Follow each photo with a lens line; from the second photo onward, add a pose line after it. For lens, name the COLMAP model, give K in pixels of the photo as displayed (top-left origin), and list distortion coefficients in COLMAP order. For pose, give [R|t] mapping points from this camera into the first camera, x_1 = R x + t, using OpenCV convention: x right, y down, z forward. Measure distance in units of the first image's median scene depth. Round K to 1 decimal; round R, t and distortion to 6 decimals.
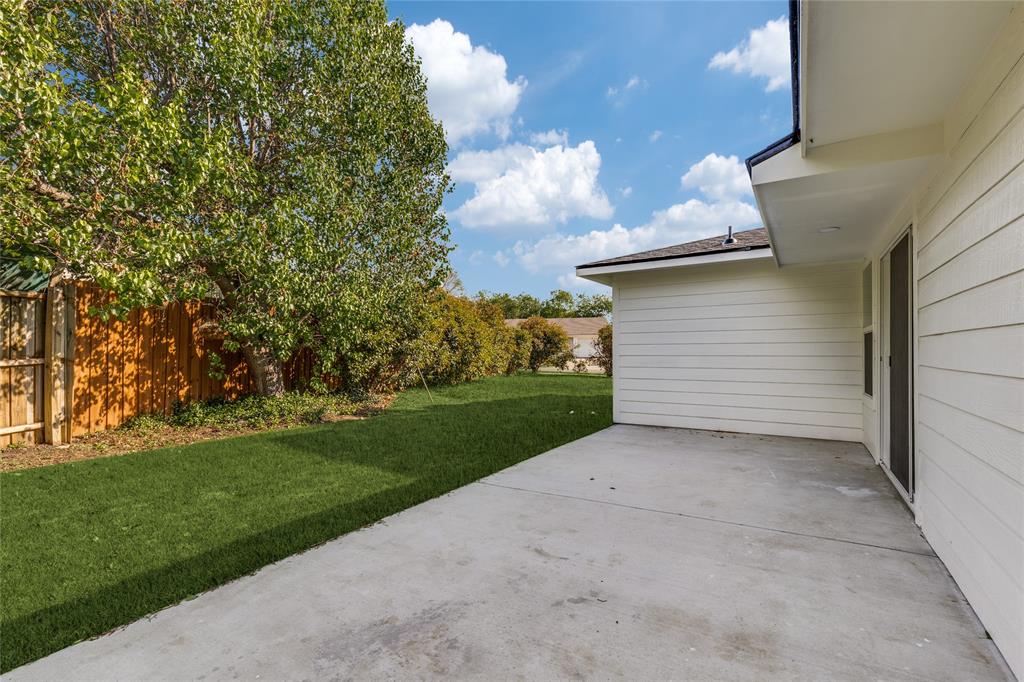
lens RADIAL K [[469.0, 0, 513.4], [0, 469.0, 347.9], [0, 0, 1]] dist [-0.003446, -0.001296]
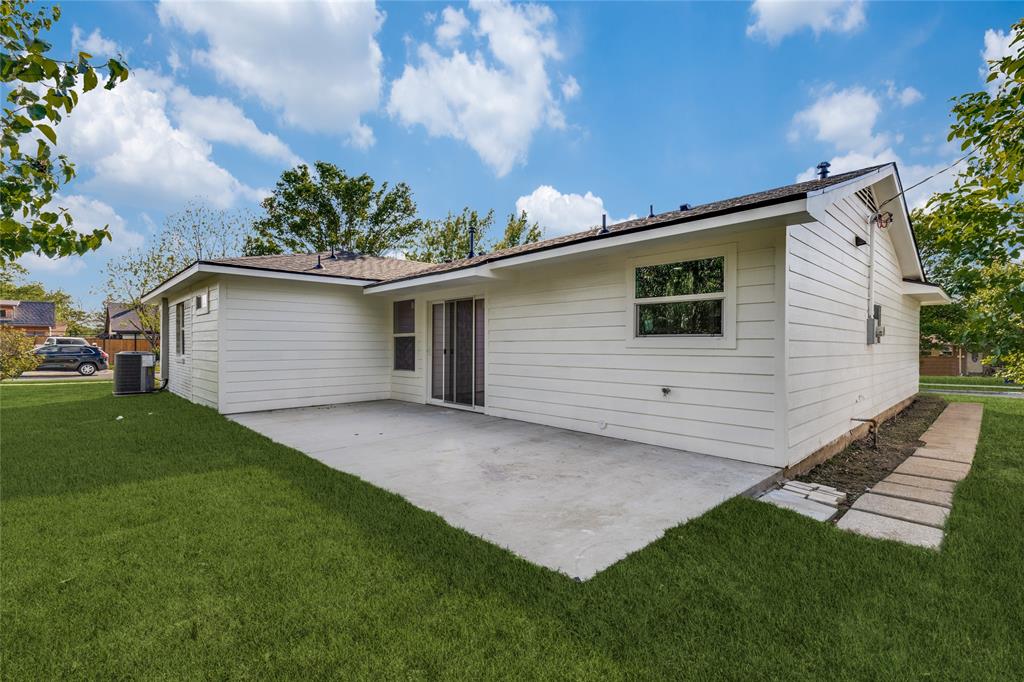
lens RADIAL K [[469.0, 0, 513.4], [0, 469.0, 347.9], [0, 0, 1]] dist [-0.003446, -0.001296]
pose [[0.247661, -0.003619, 0.968840, -2.292972], [-0.006235, 0.999966, 0.005329, -0.004731], [-0.968827, -0.007361, 0.247630, 0.329942]]
